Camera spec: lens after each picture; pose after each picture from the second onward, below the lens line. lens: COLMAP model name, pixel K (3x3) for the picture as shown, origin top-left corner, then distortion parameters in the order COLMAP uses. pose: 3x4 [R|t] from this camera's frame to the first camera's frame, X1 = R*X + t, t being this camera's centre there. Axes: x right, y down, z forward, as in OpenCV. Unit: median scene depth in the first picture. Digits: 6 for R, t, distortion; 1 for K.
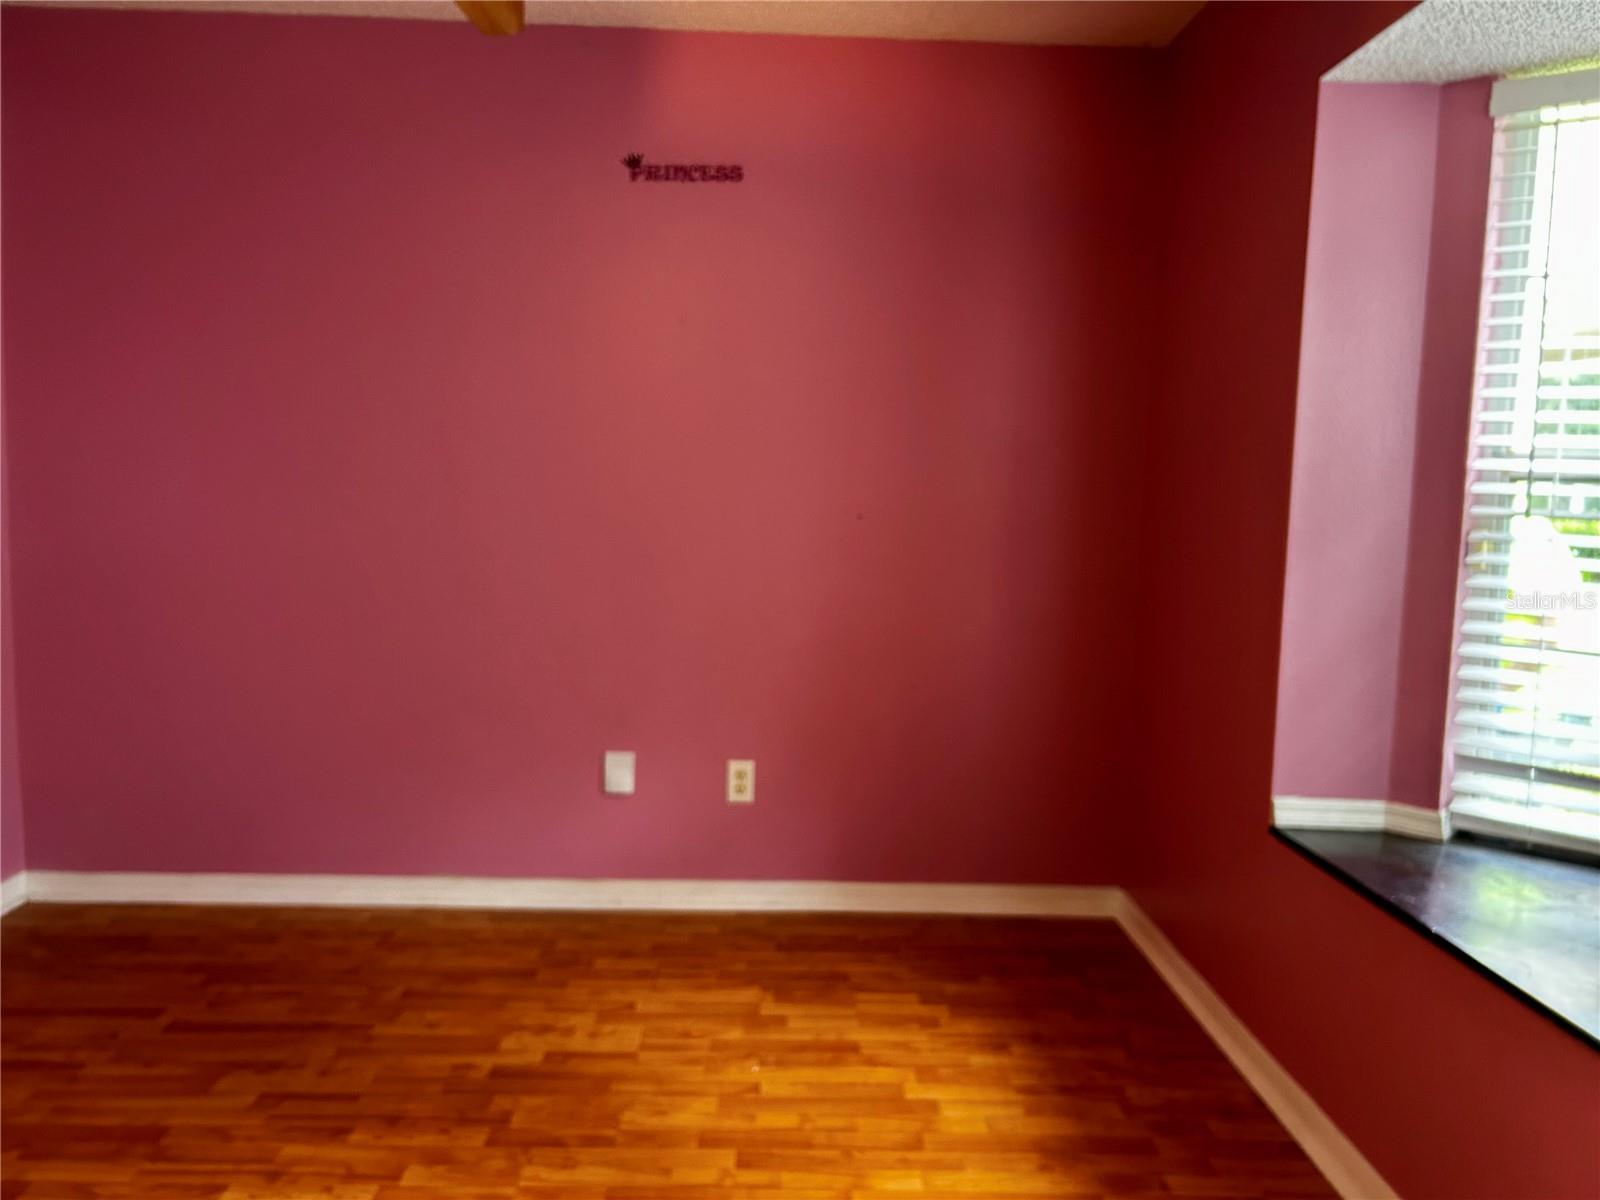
lens RADIAL K [[1239.1, 0, 800.0], [0, 1239.1, 600.0], [0, 0, 1]] dist [0.003934, -0.002322]
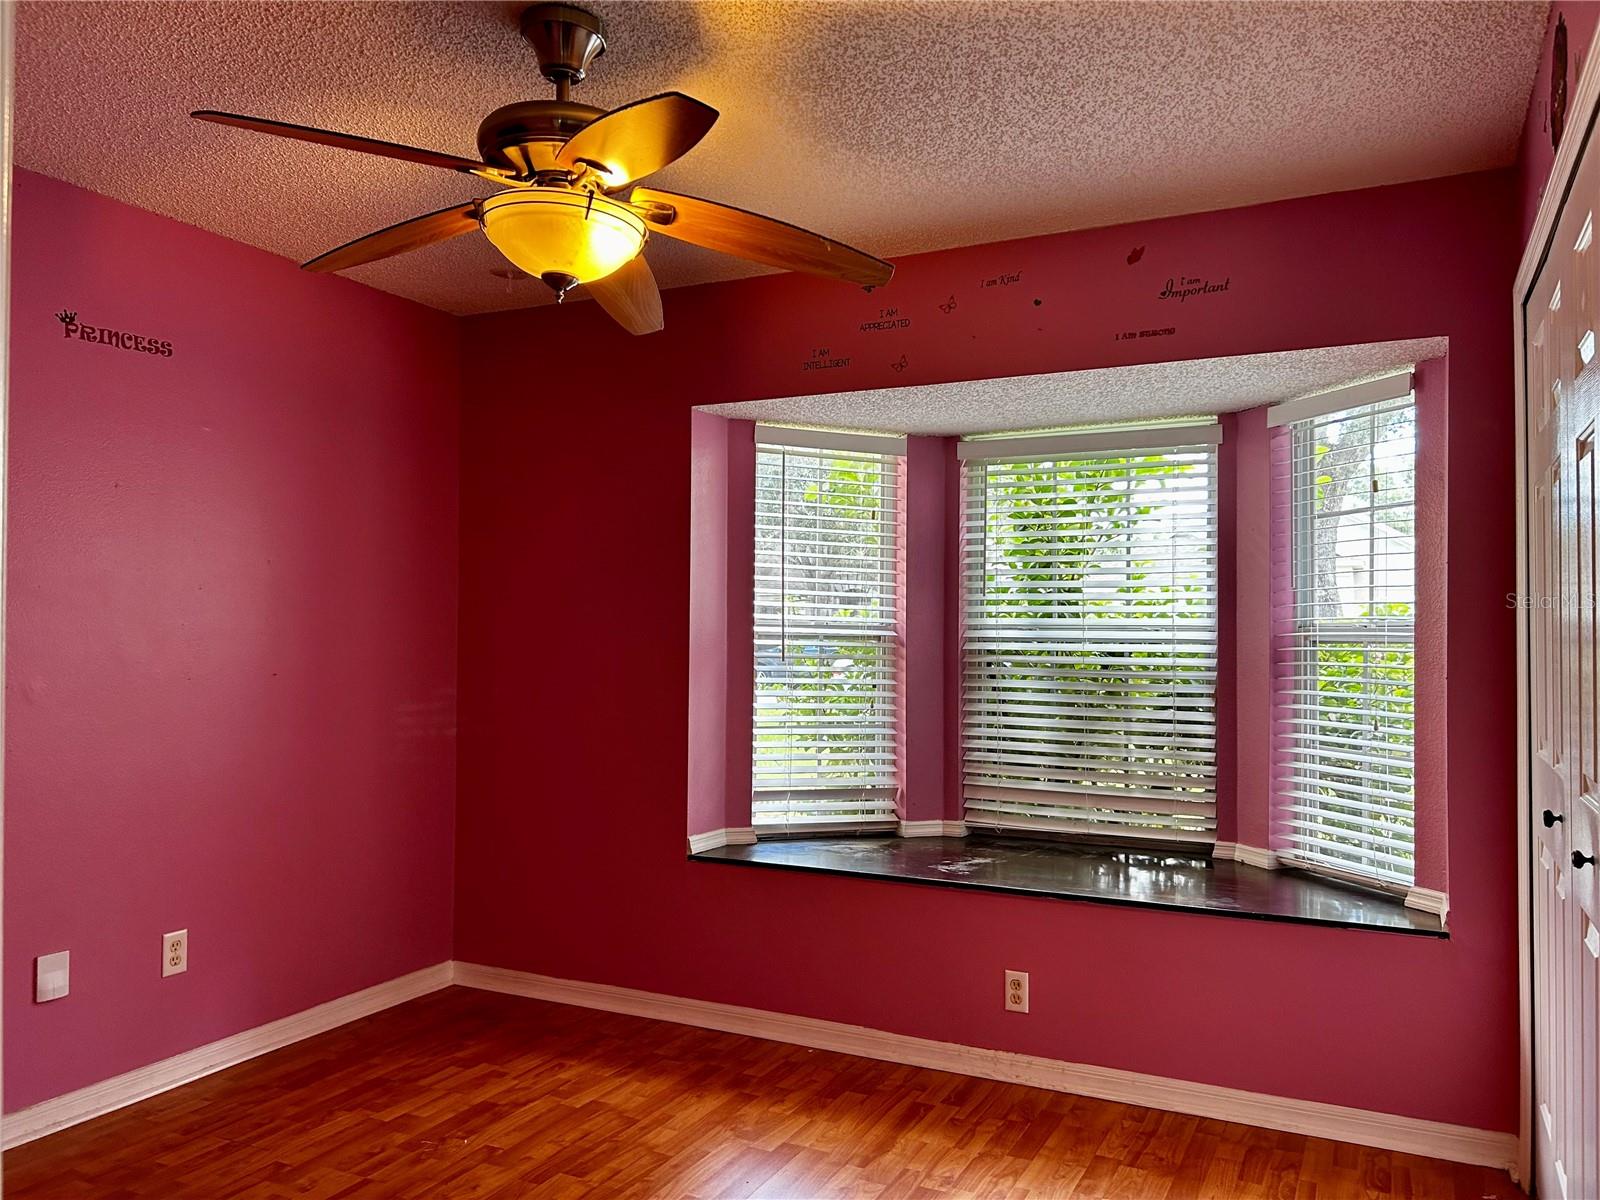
lens RADIAL K [[1222.3, 0, 795.7], [0, 1222.3, 610.2], [0, 0, 1]] dist [0.067796, -0.075270]
pose [[0.472482, -0.010307, 0.881280, -0.848930], [0.085638, 0.995737, -0.034268, -0.059735], [-0.877170, 0.091662, 0.471350, 0.098356]]
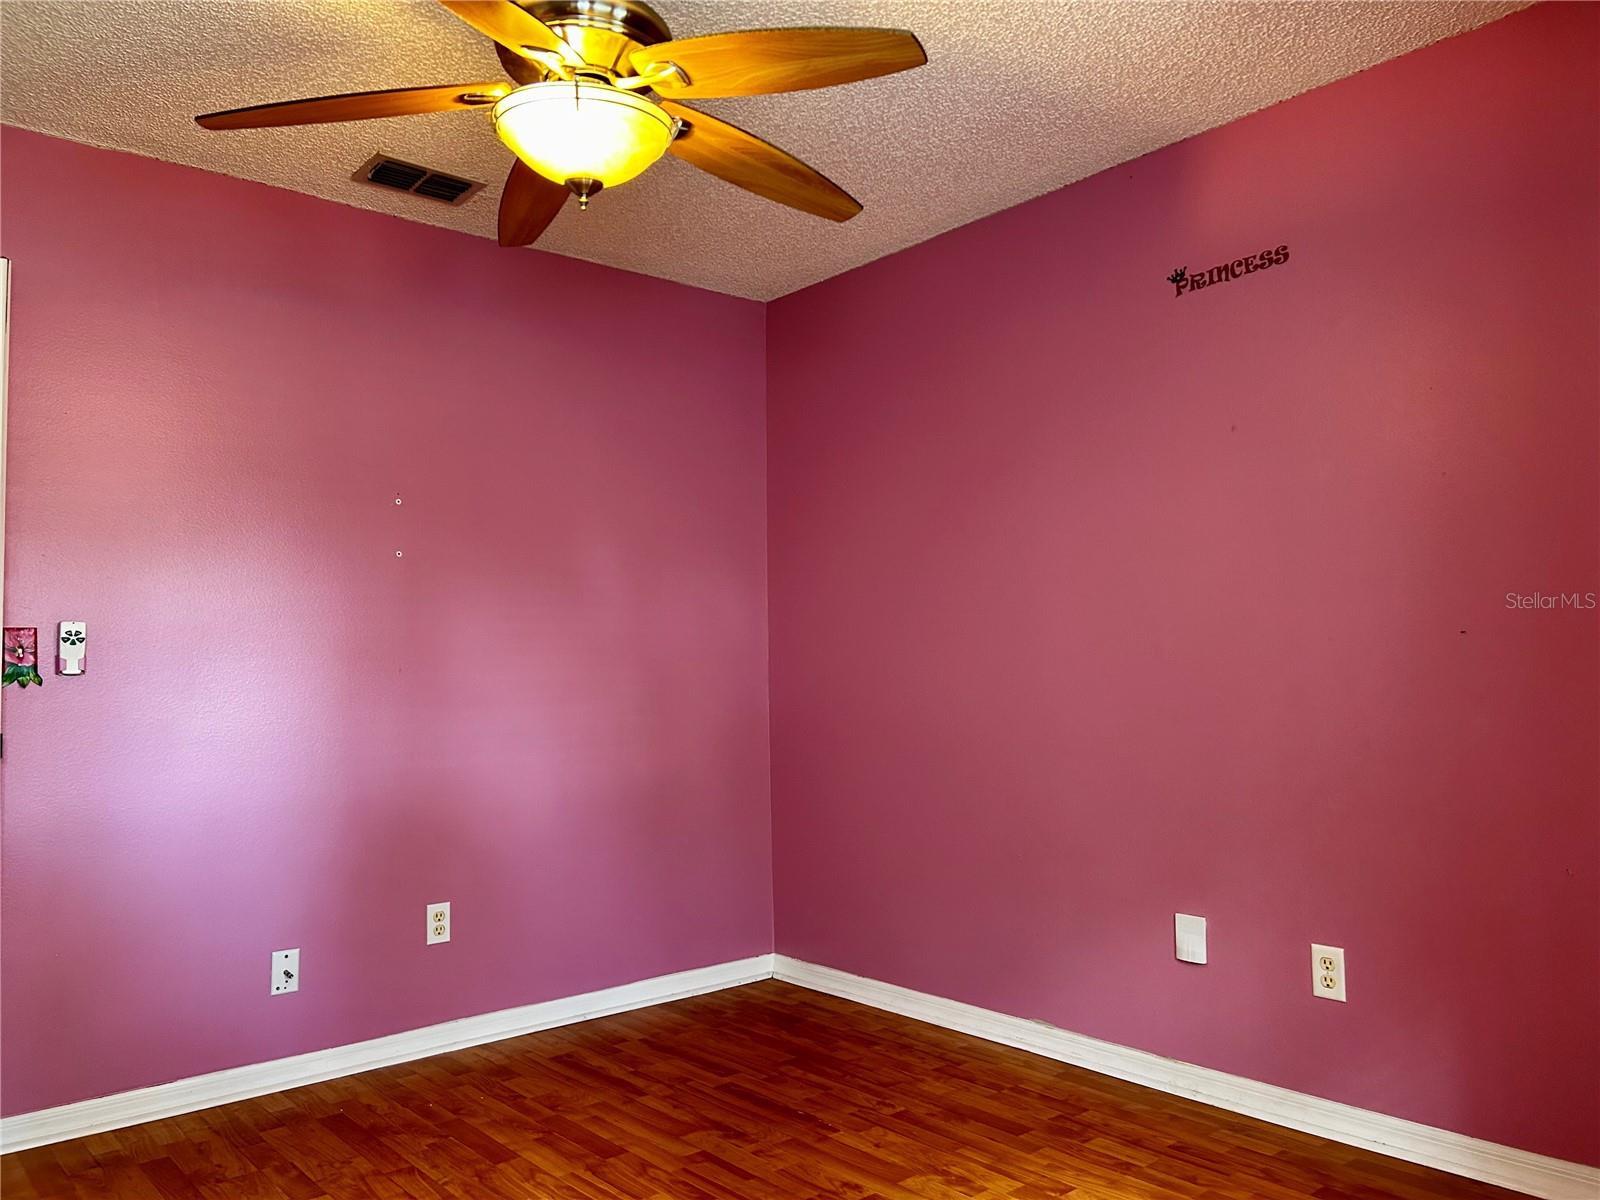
lens RADIAL K [[1222.3, 0, 795.7], [0, 1222.3, 610.2], [0, 0, 1]] dist [0.067796, -0.075270]
pose [[0.622231, -0.073206, -0.779404, 0.476493], [-0.033428, 0.992225, -0.119882, 0.026321], [0.782120, 0.100649, 0.614946, 0.260646]]
